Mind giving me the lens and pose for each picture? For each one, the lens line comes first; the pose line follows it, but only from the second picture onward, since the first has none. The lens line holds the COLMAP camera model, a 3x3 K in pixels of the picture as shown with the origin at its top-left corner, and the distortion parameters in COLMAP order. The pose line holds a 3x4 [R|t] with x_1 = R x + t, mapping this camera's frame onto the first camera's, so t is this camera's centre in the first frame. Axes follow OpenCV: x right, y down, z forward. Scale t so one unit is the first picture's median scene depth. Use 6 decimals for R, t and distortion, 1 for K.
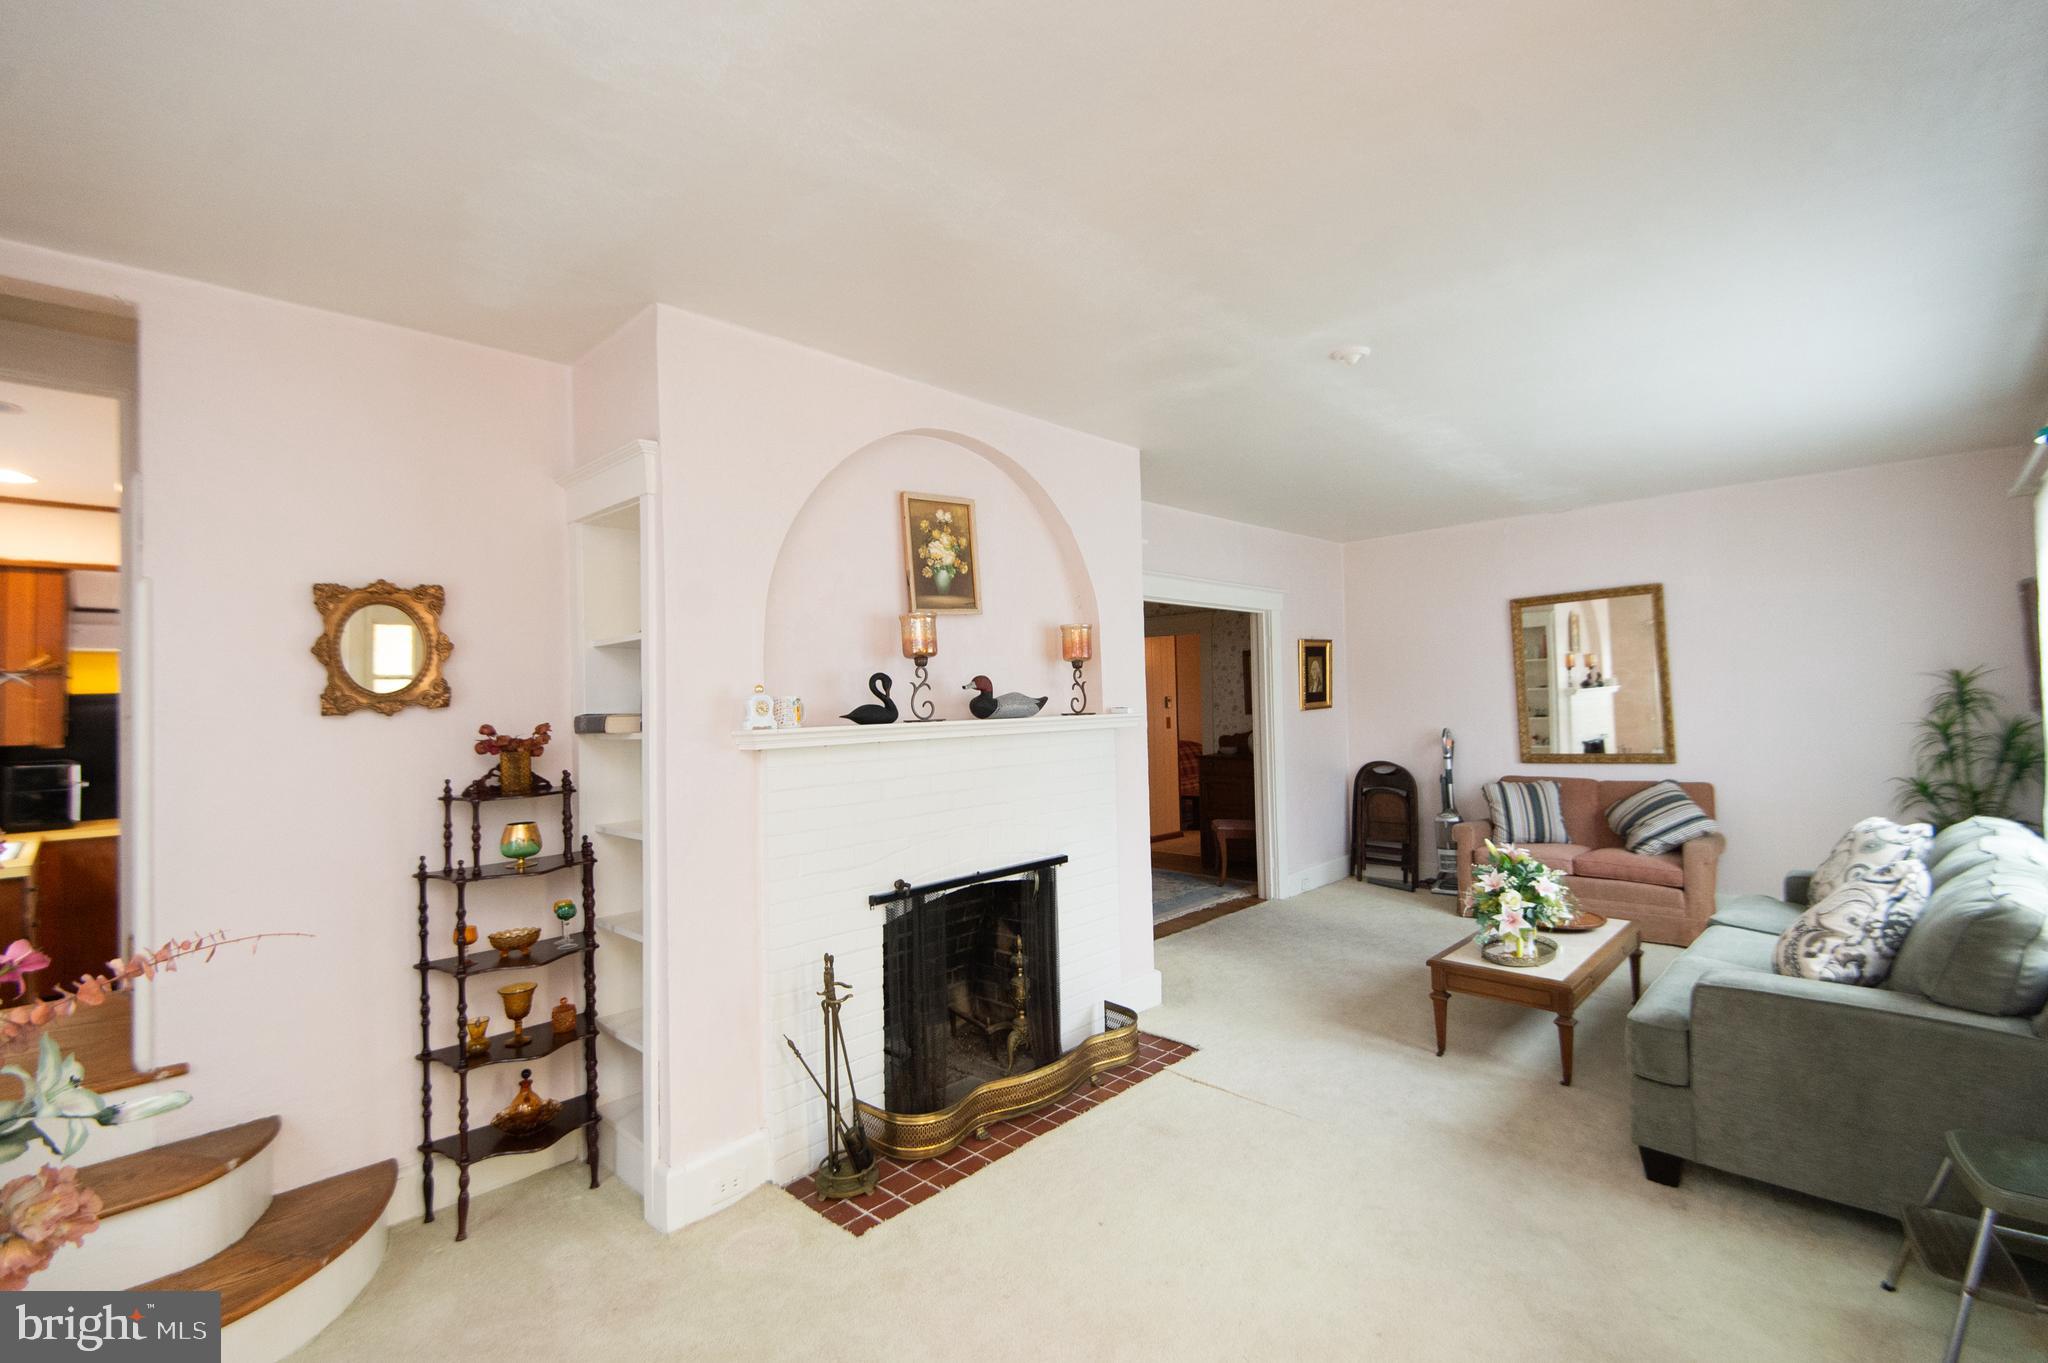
lens RADIAL K [[935.0, 0, 1024.0], [0, 935.0, 681.5], [0, 0, 1]] dist [0.042834, -0.015083]
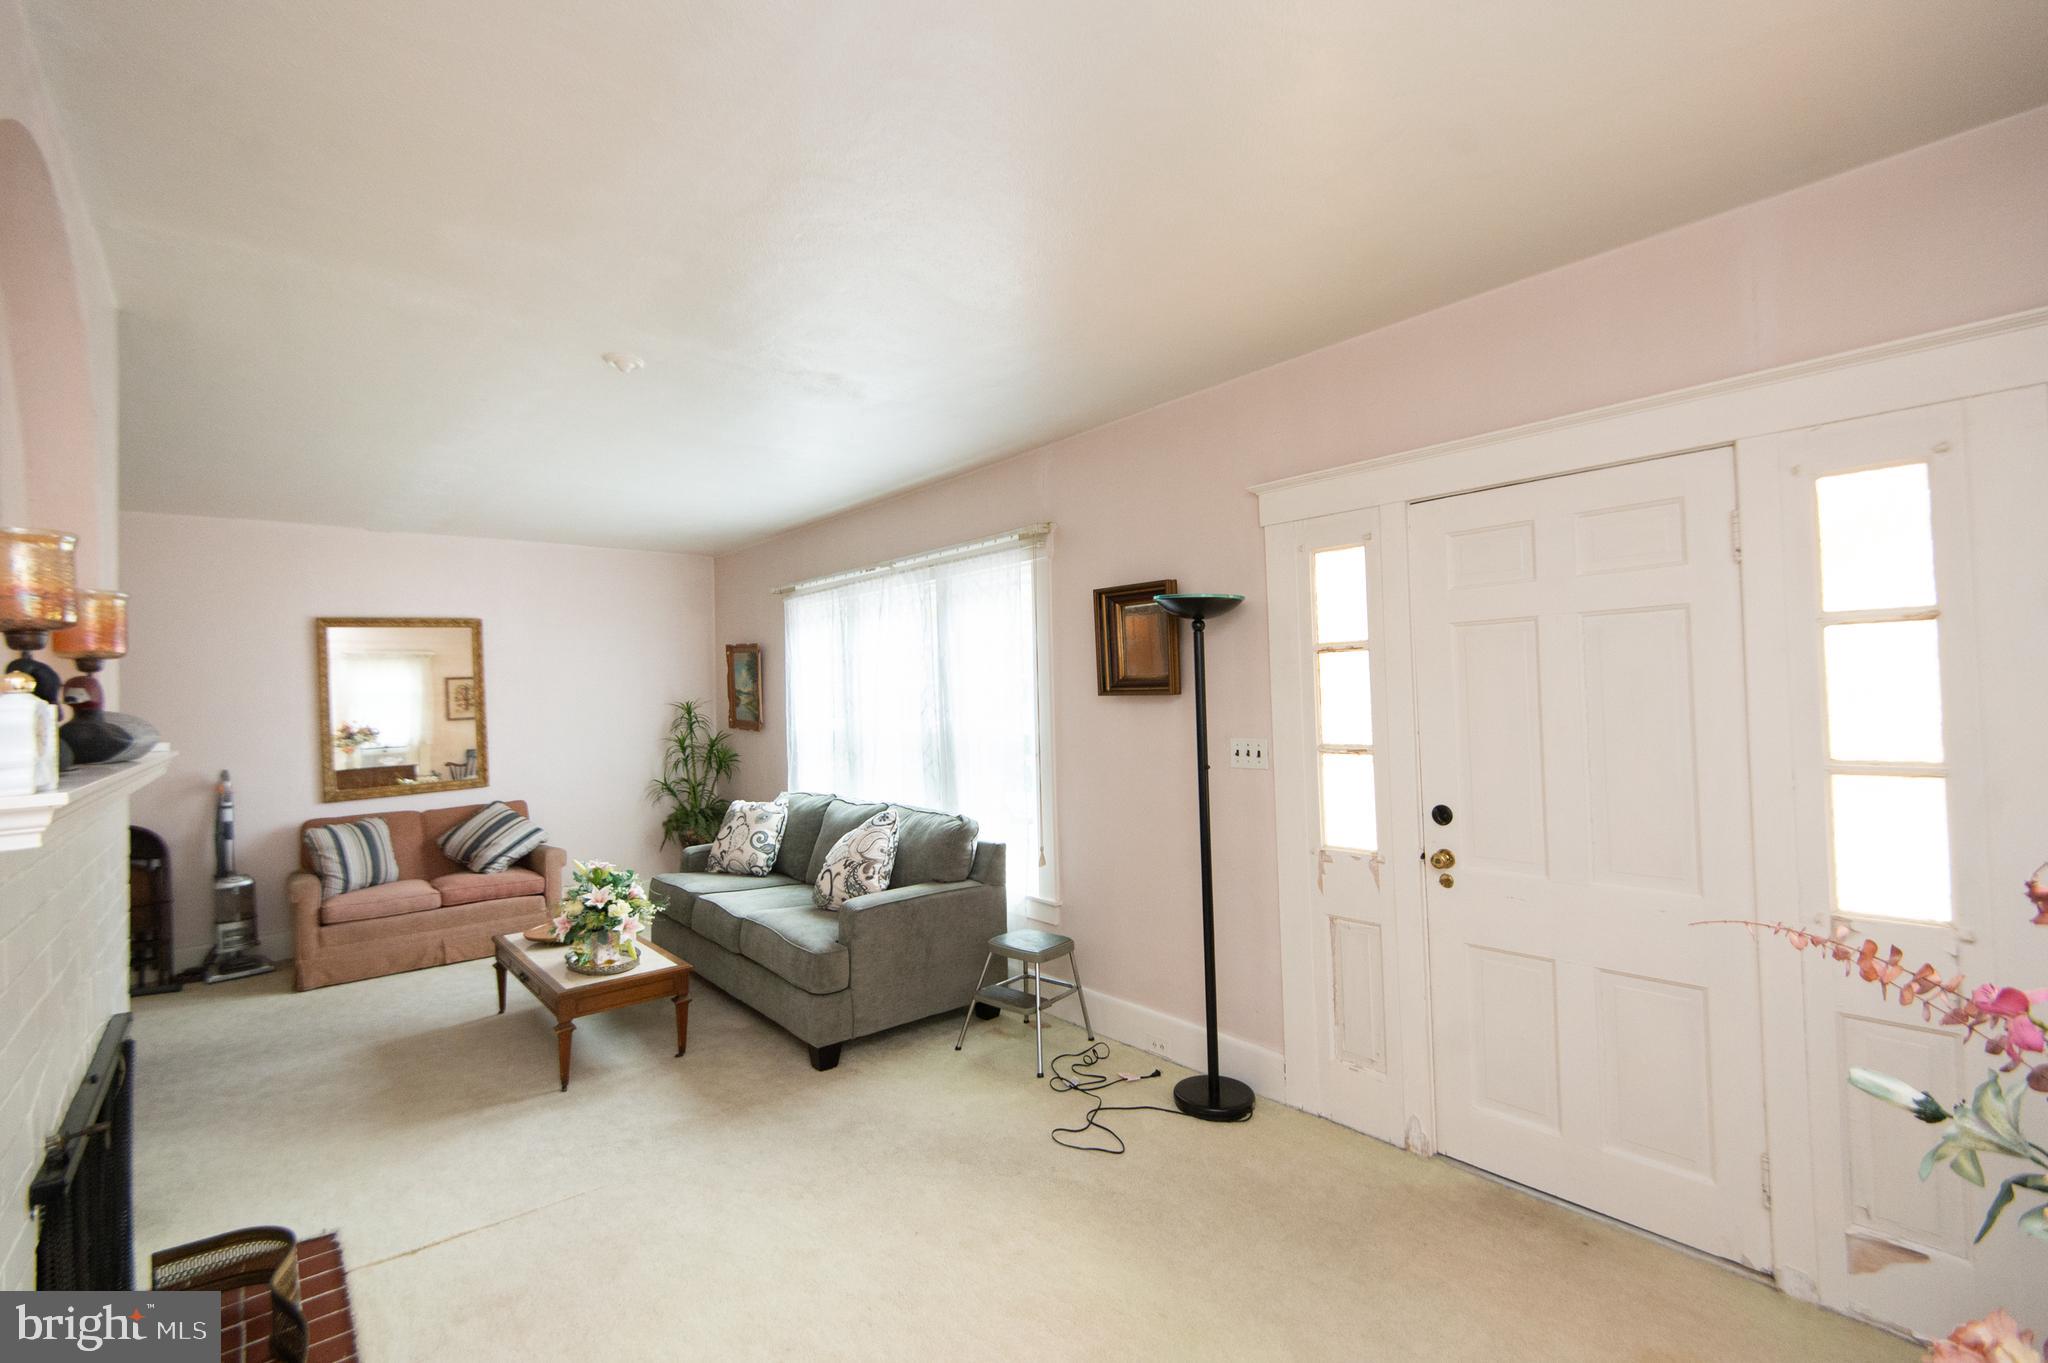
lens RADIAL K [[912.2, 0, 1042.0], [0, 912.2, 679.5], [0, 0, 1]] dist [0.038955, -0.021139]
pose [[0.078890, 0.041179, 0.996032, -0.379883], [0.007496, 0.999094, -0.041899, 0.016210], [-0.996855, 0.010772, 0.078510, 0.349809]]
